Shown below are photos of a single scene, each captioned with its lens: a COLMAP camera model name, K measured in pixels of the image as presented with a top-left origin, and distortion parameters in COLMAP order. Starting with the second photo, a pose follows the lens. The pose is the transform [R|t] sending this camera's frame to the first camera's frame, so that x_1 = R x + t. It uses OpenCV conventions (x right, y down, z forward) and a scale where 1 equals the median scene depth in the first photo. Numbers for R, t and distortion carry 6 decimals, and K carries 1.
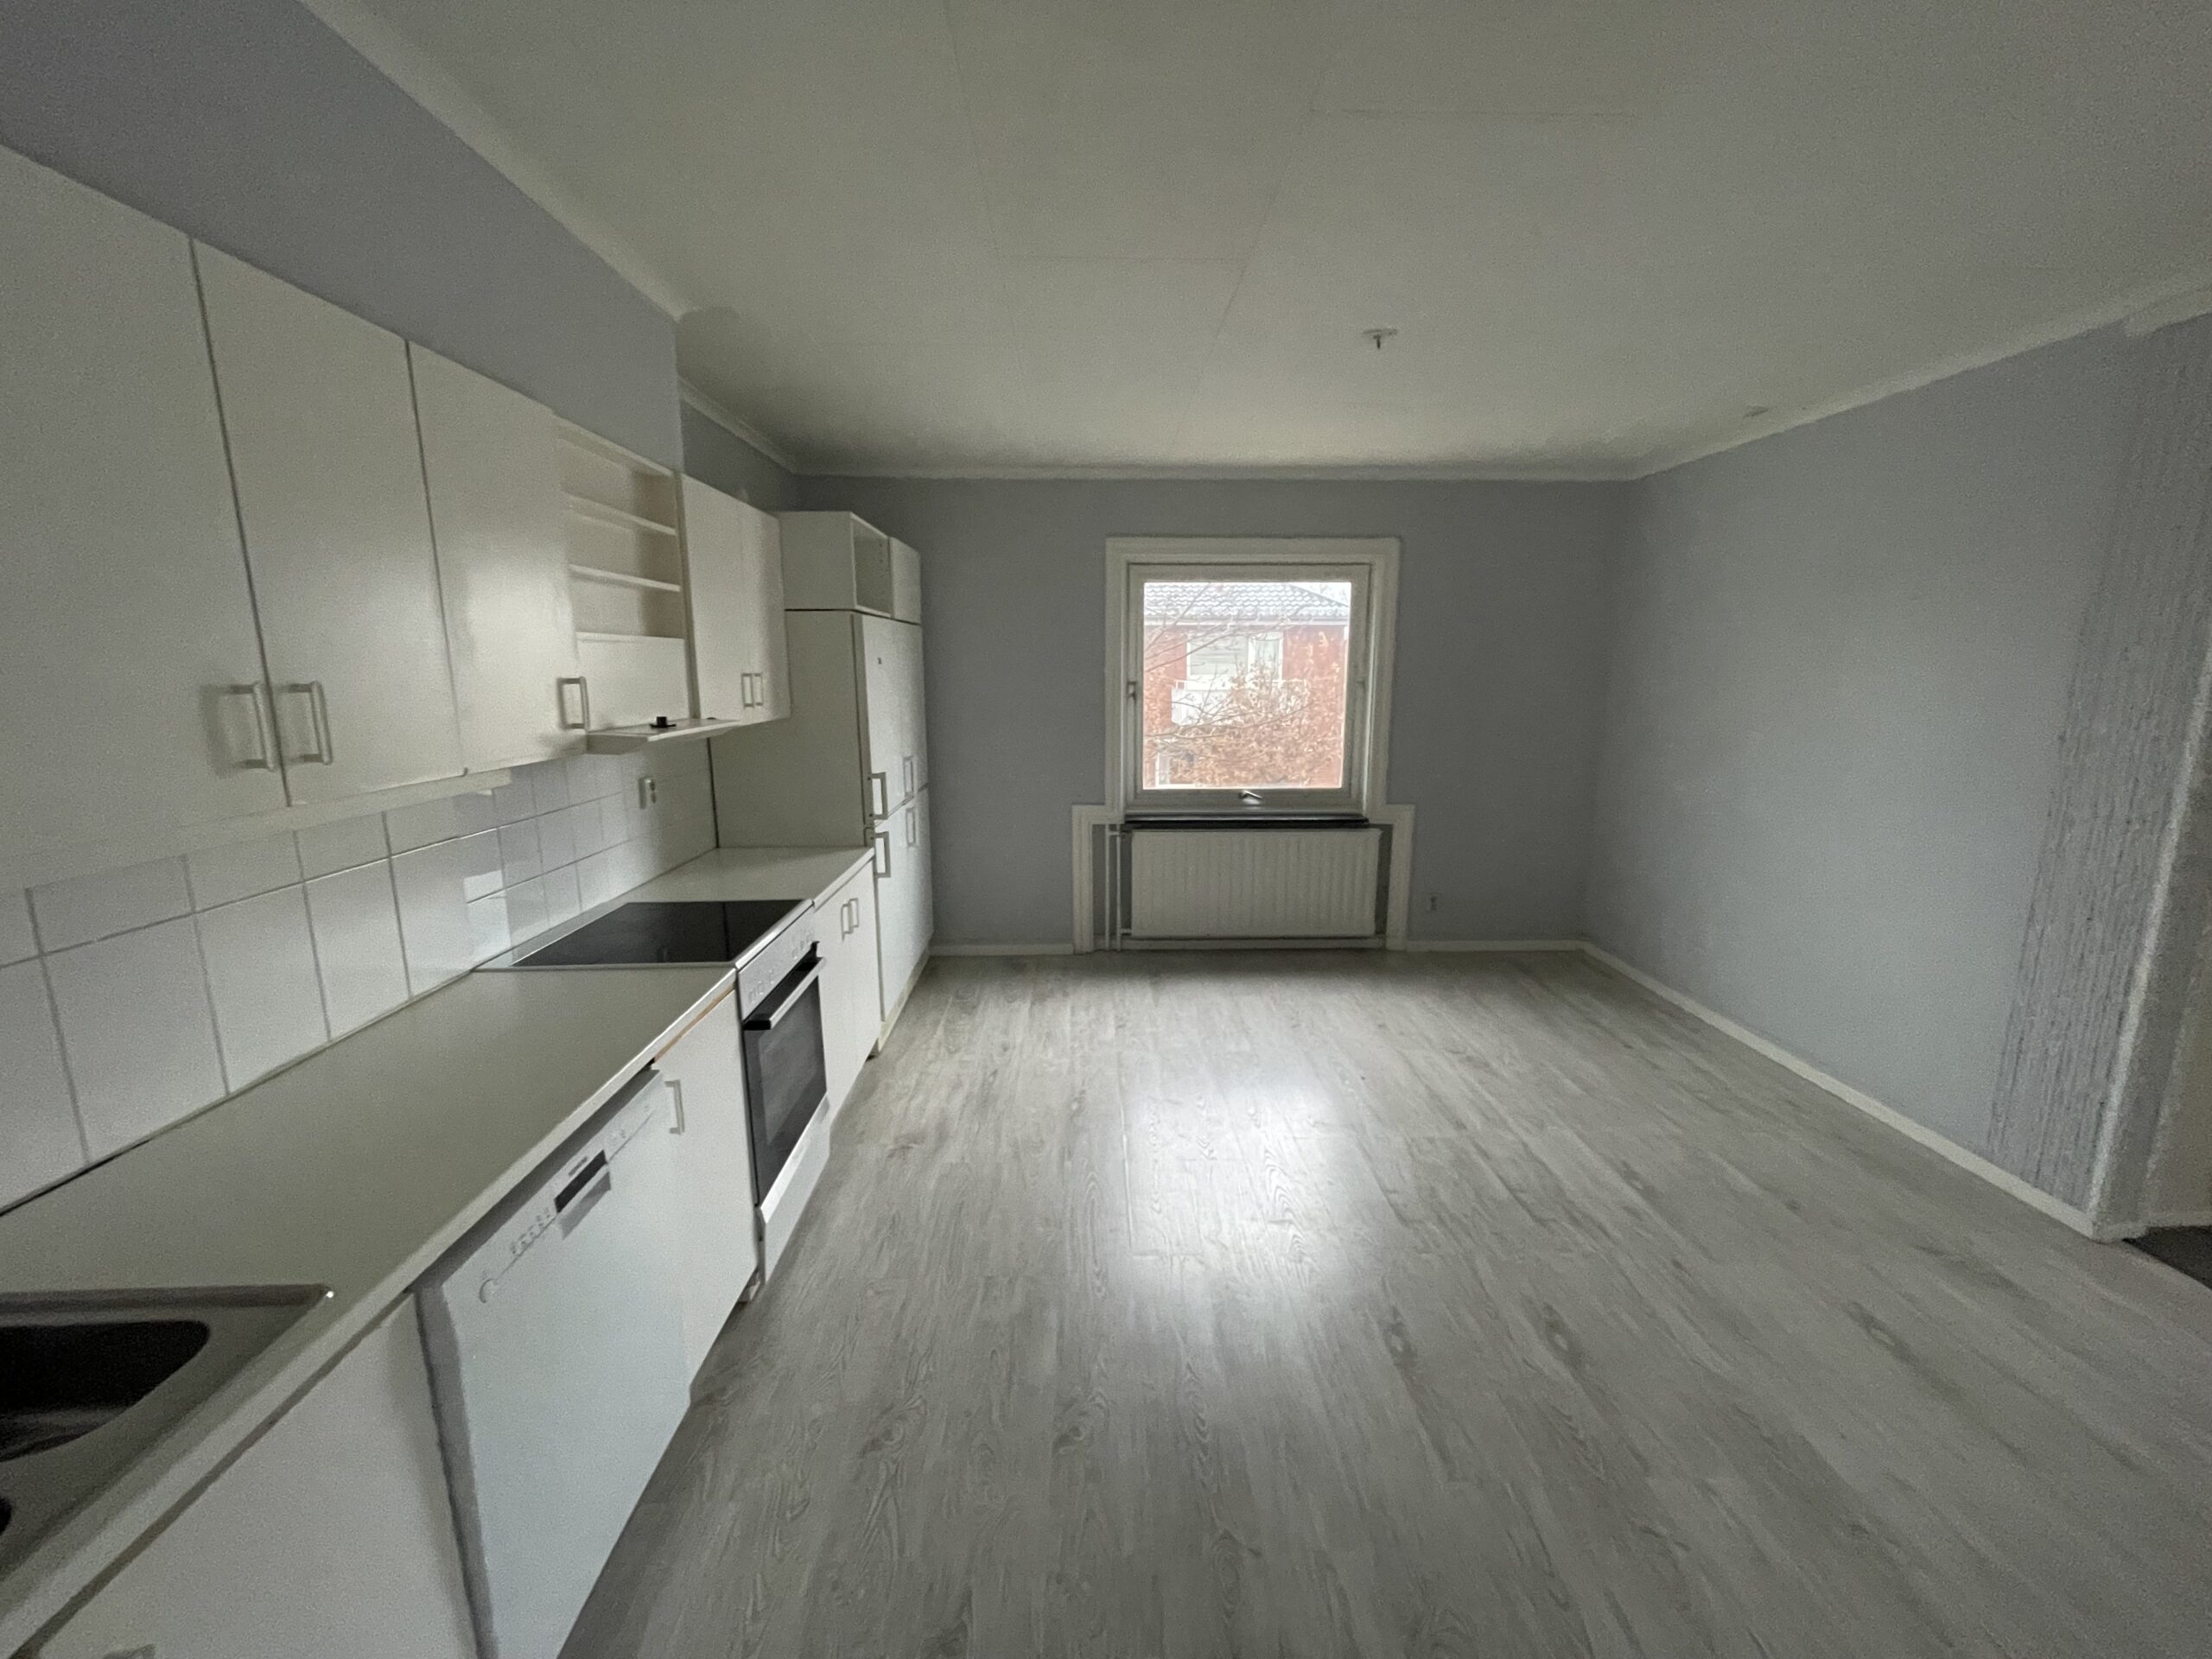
lens RADIAL K [[891.4, 0, 1106.0], [0, 891.4, 829.5], [0, 0, 1]] dist [-0.007606, 0.000172]
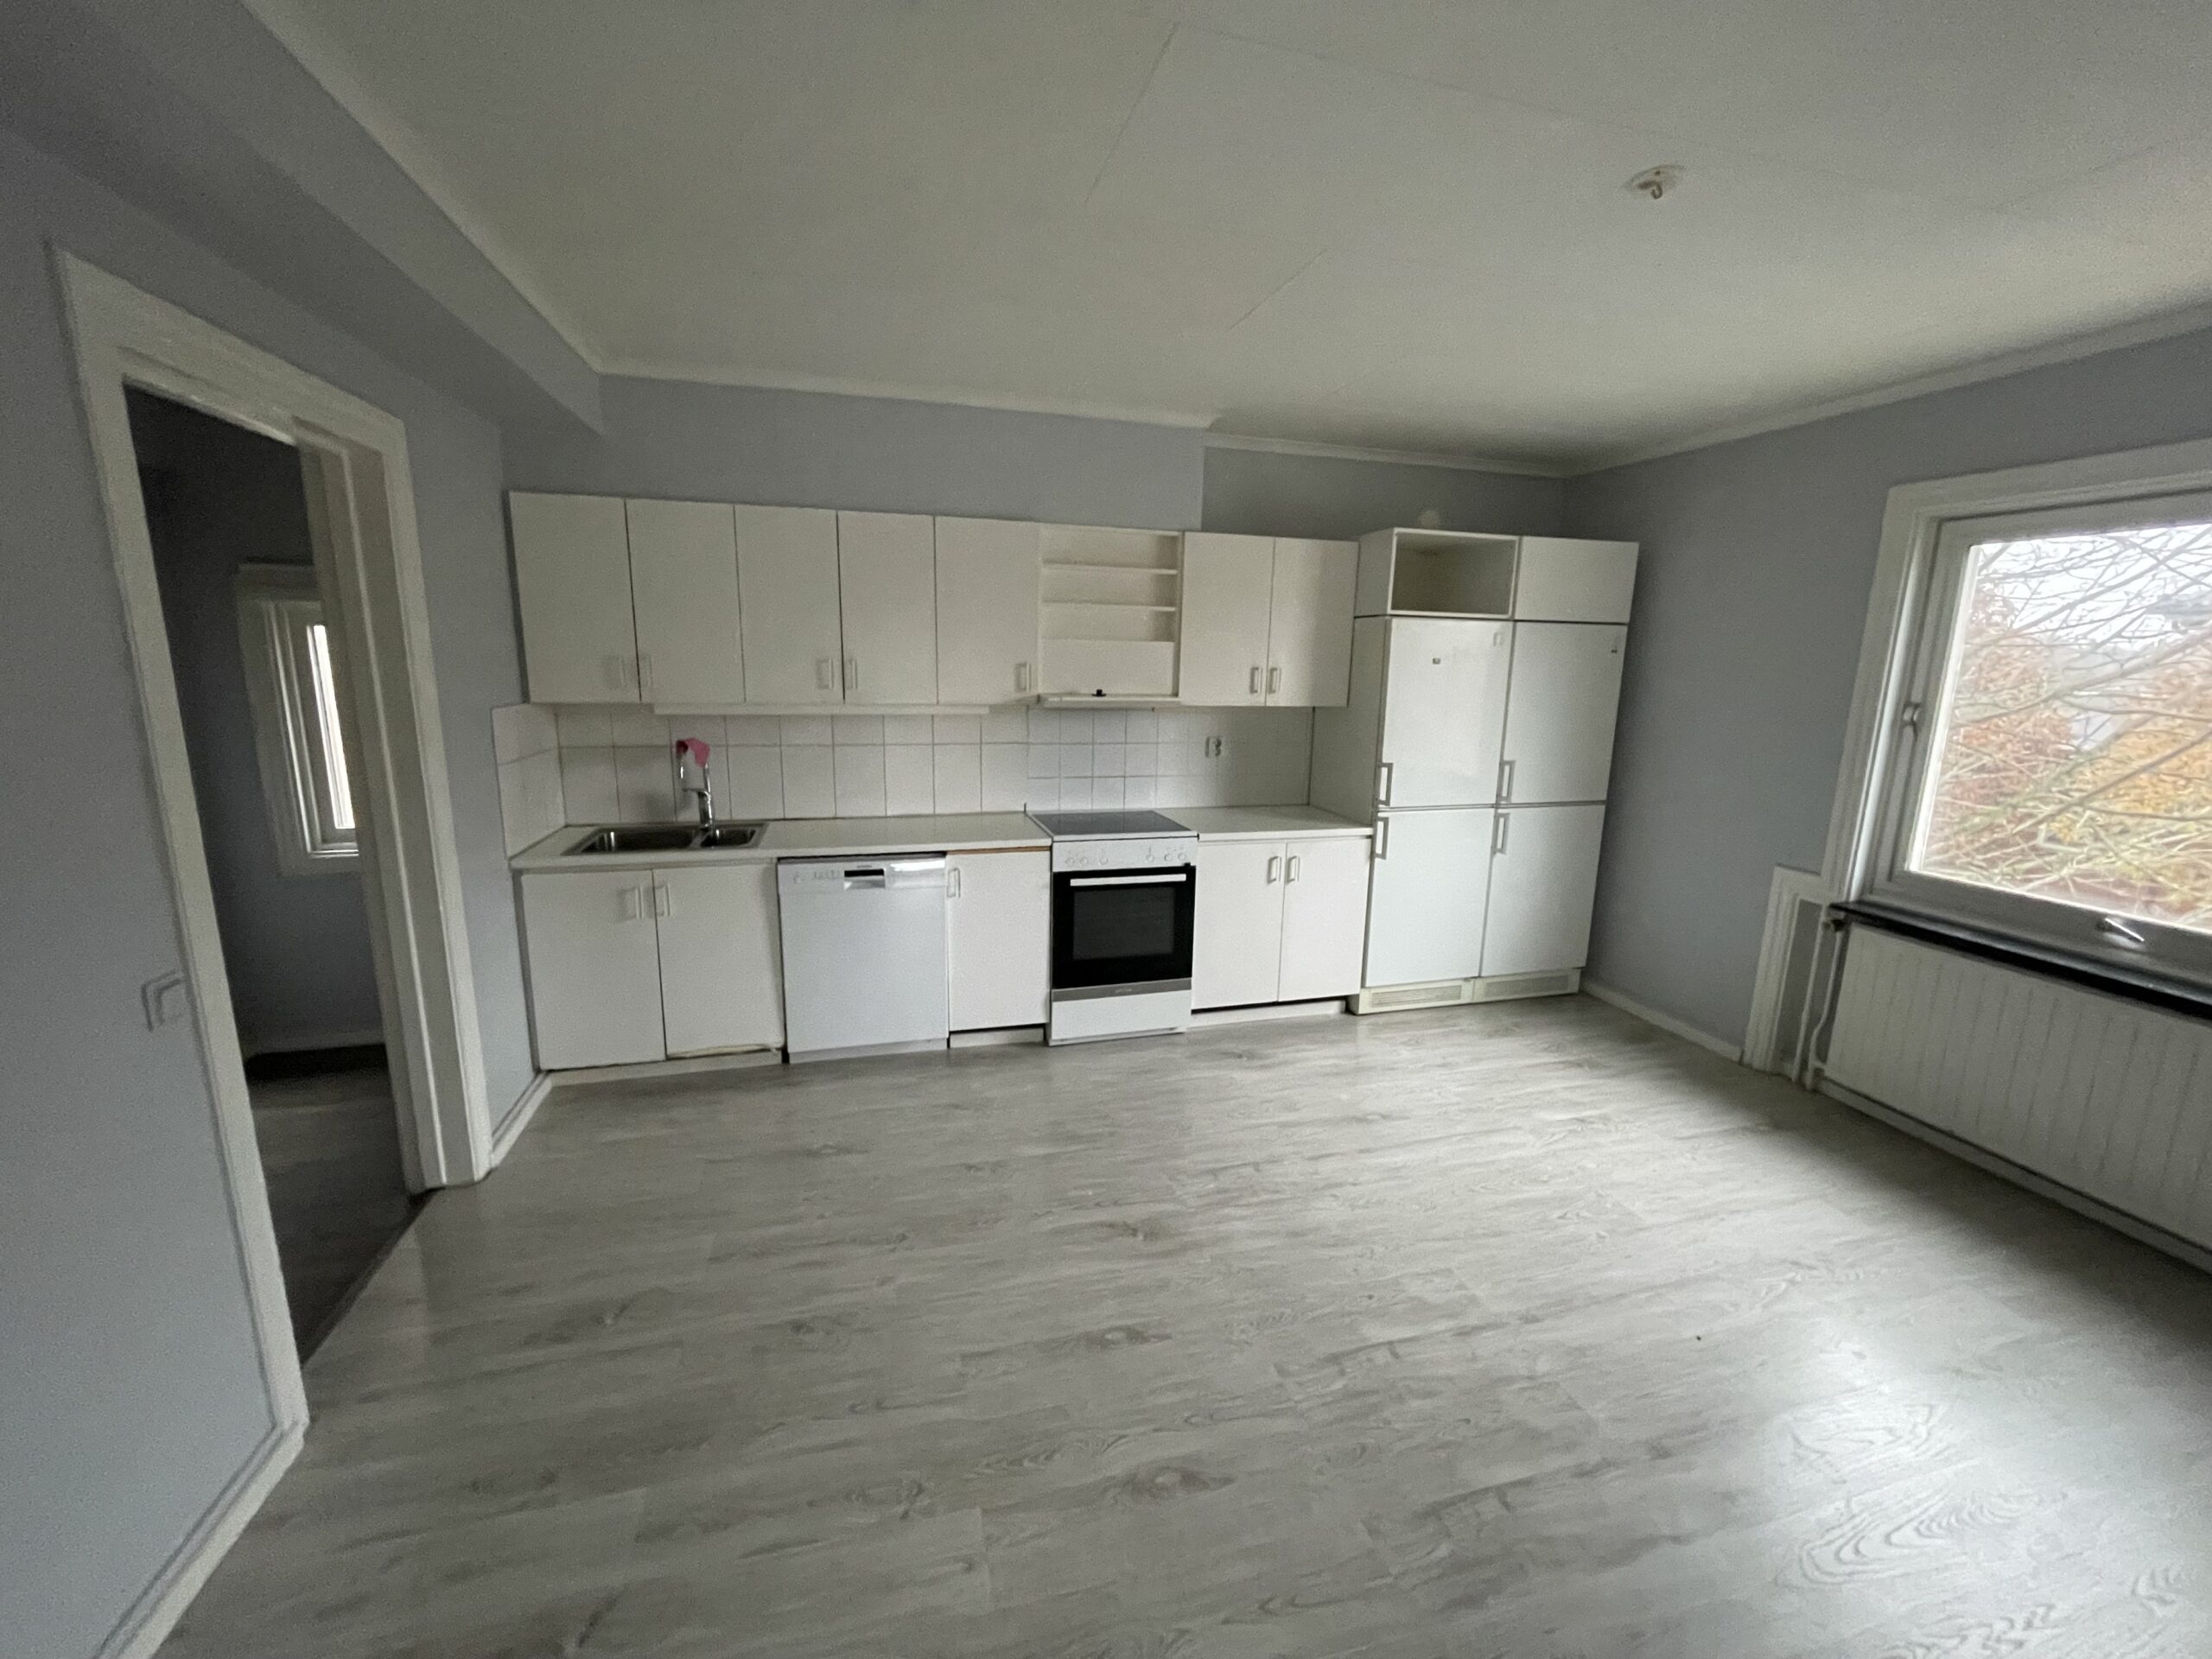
lens RADIAL K [[891.4, 0, 1106.0], [0, 891.4, 829.5], [0, 0, 1]] dist [-0.007606, 0.000172]
pose [[0.237154, 0.190306, -0.952650, 0.636792], [-0.196985, 0.969674, 0.144669, -0.065294], [0.951291, 0.153349, 0.267449, 0.342496]]
